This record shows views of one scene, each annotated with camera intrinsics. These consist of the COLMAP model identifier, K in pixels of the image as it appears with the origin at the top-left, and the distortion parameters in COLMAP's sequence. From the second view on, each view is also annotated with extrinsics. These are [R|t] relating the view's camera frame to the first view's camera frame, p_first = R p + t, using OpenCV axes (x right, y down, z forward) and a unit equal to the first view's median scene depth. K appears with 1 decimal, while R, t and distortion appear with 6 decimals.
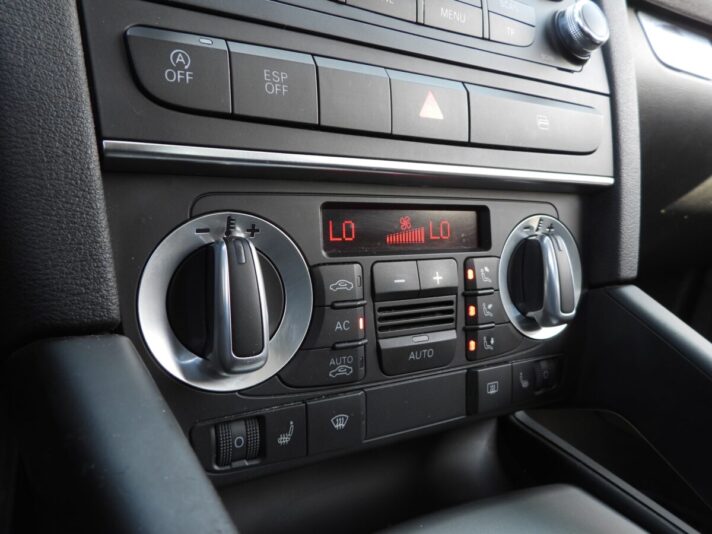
lens RADIAL K [[529.0, 0, 355.6], [0, 529.0, 254.3], [0, 0, 1]] dist [0.026434, 0.000429]
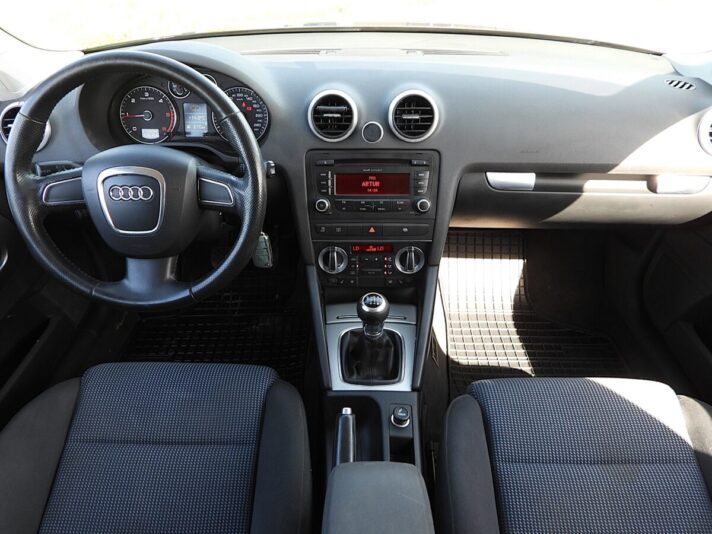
lens RADIAL K [[501.5, 0, 346.7], [0, 501.5, 266.7], [0, 0, 1]] dist [-0.011144, 0.000269]
pose [[0.852594, 0.250958, -0.458371, 2.029796], [-0.027051, 0.897160, 0.440877, -1.893802], [0.521874, -0.363489, 0.771702, -2.676137]]
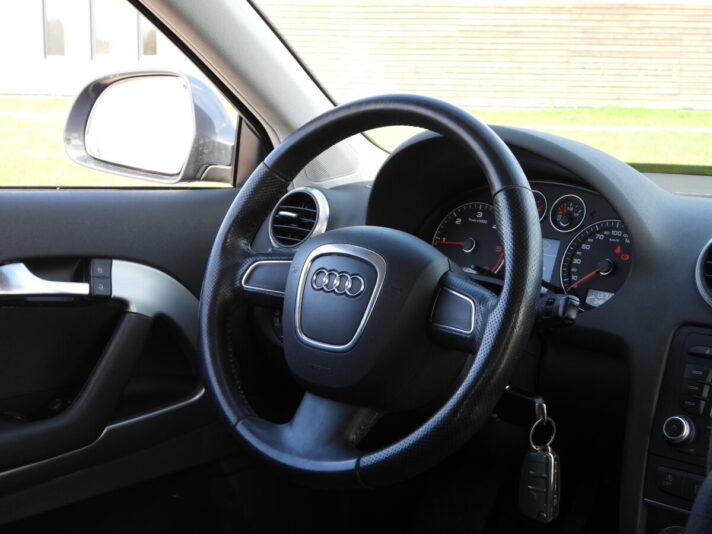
lens RADIAL K [[1057.1, 0, 356.0], [0, 1057.1, 267.0], [0, 0, 1]] dist [-0.023394, -0.046992]
pose [[0.310427, 0.106427, -0.944621, 3.462999], [-0.164336, 0.984759, 0.056944, -1.170830], [0.936285, 0.137558, 0.323186, -2.076802]]
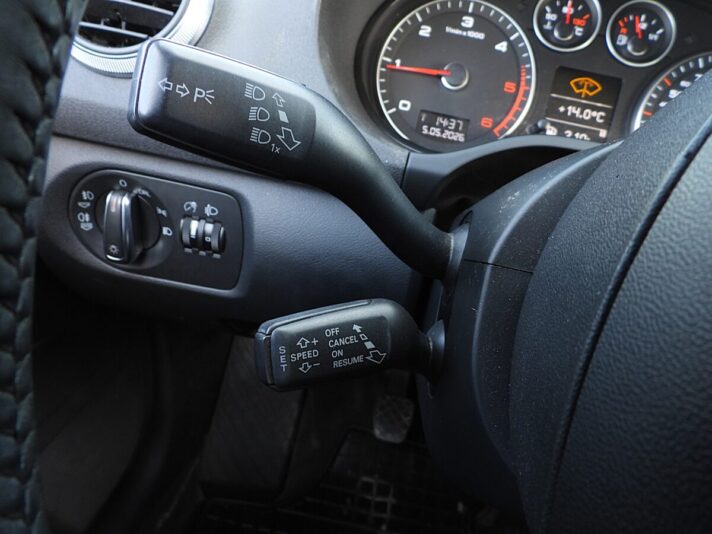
lens RADIAL K [[523.4, 0, 356.0], [0, 523.4, 267.0], [0, 0, 1]] dist [-0.011141, -0.001007]
pose [[0.760408, 0.340072, -0.553291, -1.104648], [-0.218628, 0.936260, 0.274991, -0.872945], [0.611541, -0.088140, 0.786288, -1.158219]]
